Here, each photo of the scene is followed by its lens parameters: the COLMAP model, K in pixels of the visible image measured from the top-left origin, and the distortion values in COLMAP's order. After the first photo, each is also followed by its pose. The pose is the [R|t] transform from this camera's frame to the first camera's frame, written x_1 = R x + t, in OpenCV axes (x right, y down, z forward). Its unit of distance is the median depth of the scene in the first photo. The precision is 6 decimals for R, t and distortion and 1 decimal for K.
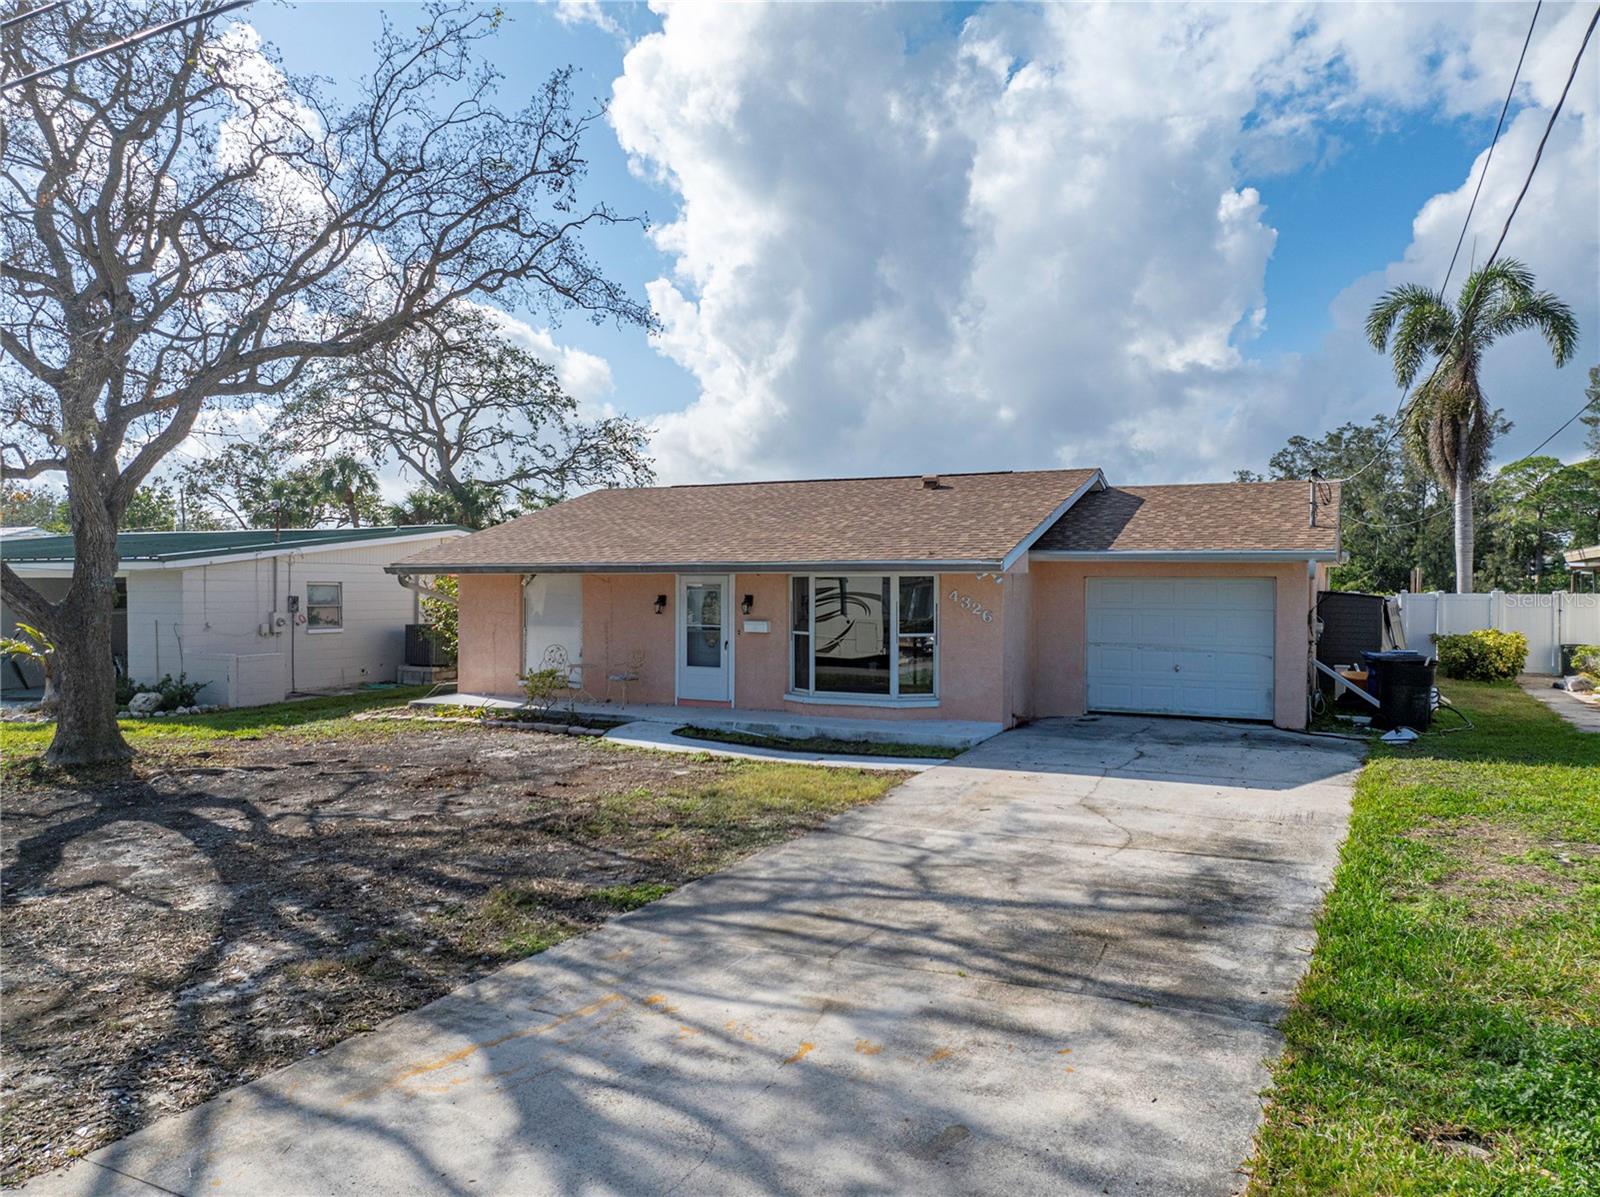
lens RADIAL K [[1105.3, 0, 807.7], [0, 1105.3, 592.7], [0, 0, 1]] dist [-0.011356, 0.001342]
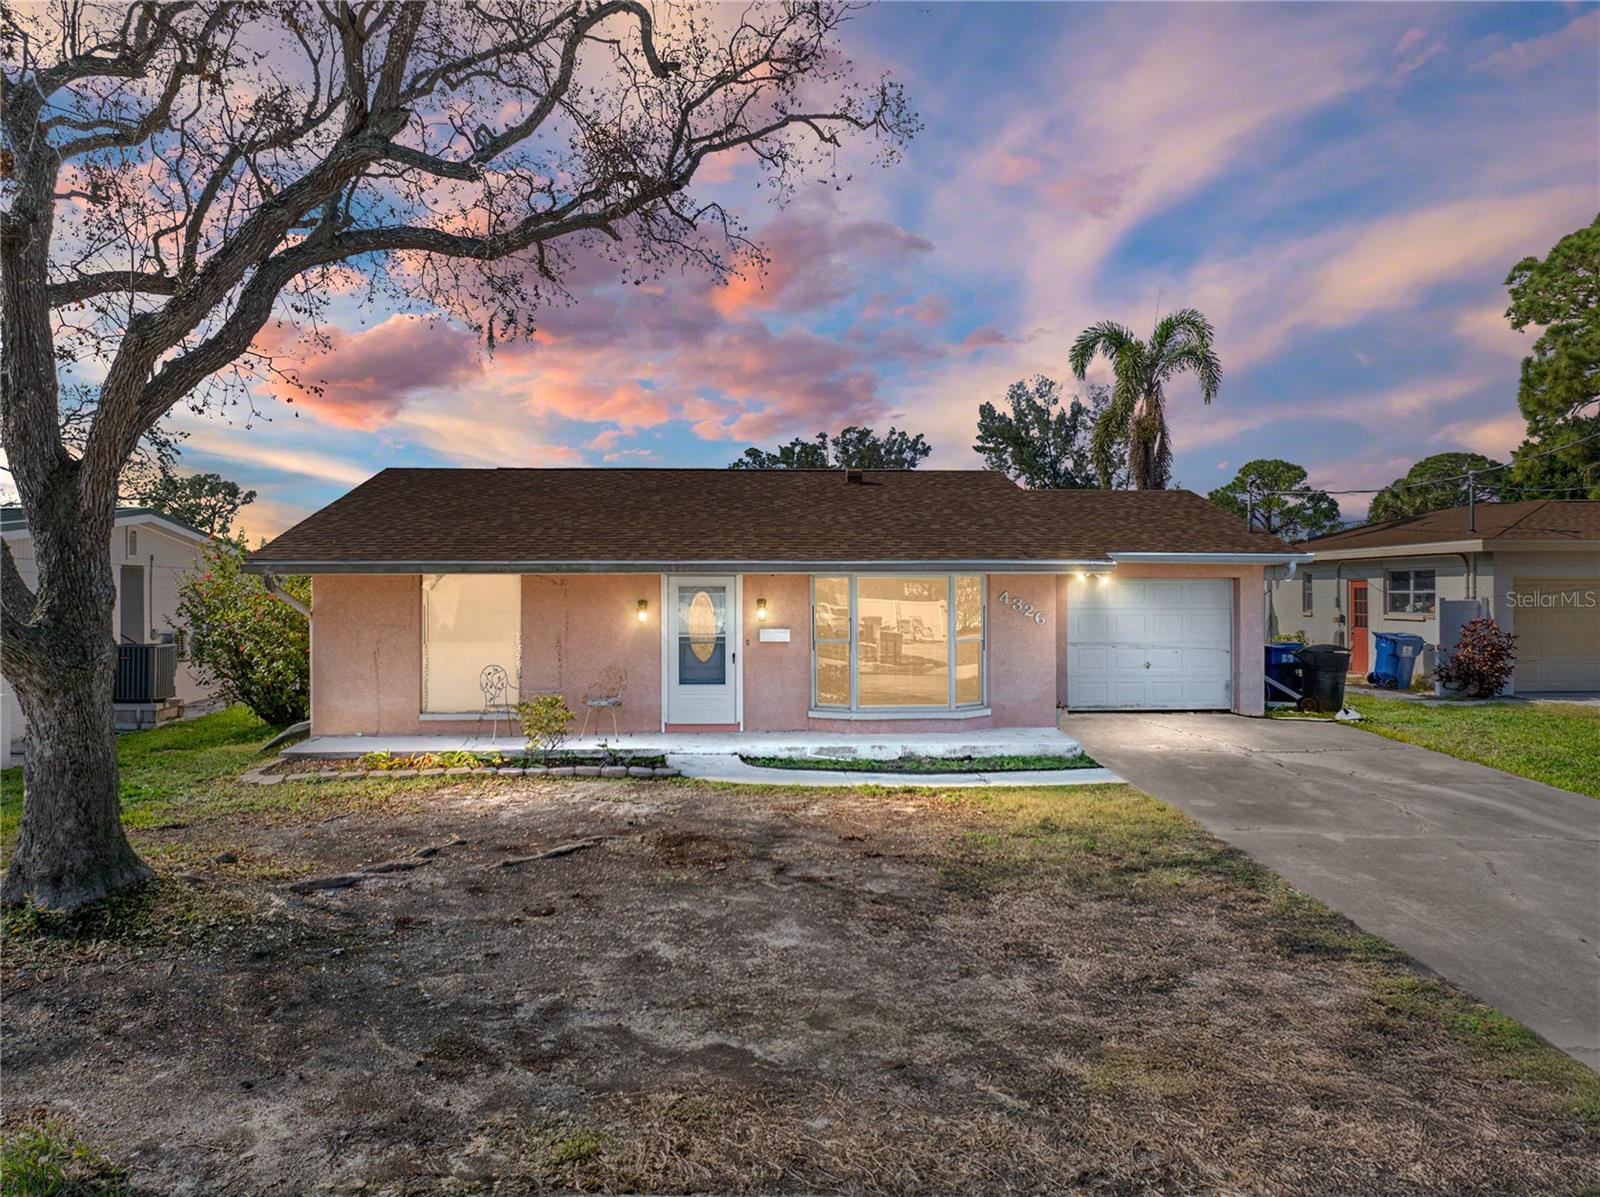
lens RADIAL K [[1124.2, 0, 800.4], [0, 1124.2, 603.3], [0, 0, 1]] dist [-0.017652, 0.002480]
pose [[0.869447, -0.010466, 0.493915, -0.124682], [0.007067, 0.999937, 0.008748, -0.000498], [-0.493975, -0.004115, 0.869466, 0.060604]]
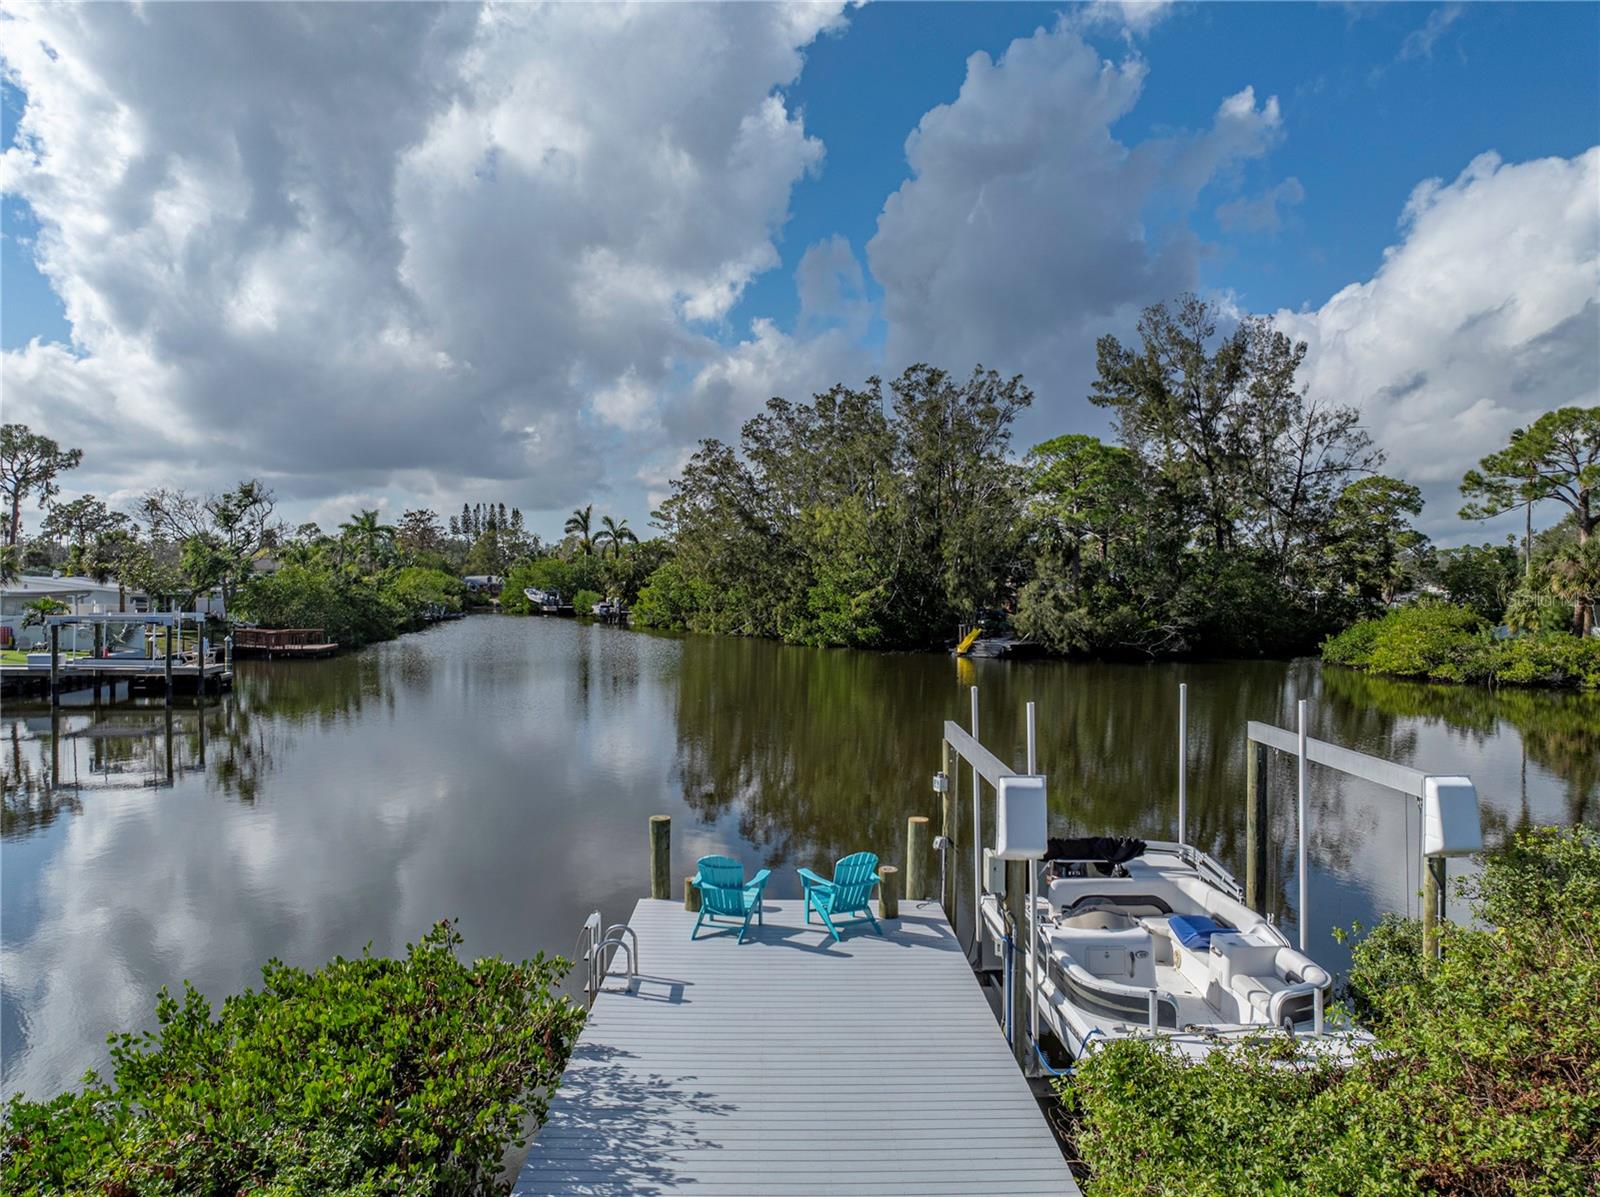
lens RADIAL K [[1124.2, 0, 800.4], [0, 1124.2, 603.3], [0, 0, 1]] dist [-0.017652, 0.002480]
pose [[0.883699, -0.005643, 0.468021, 0.195149], [-0.004893, 0.999761, 0.021293, -0.032325], [-0.468029, -0.021106, 0.883461, 0.646969]]
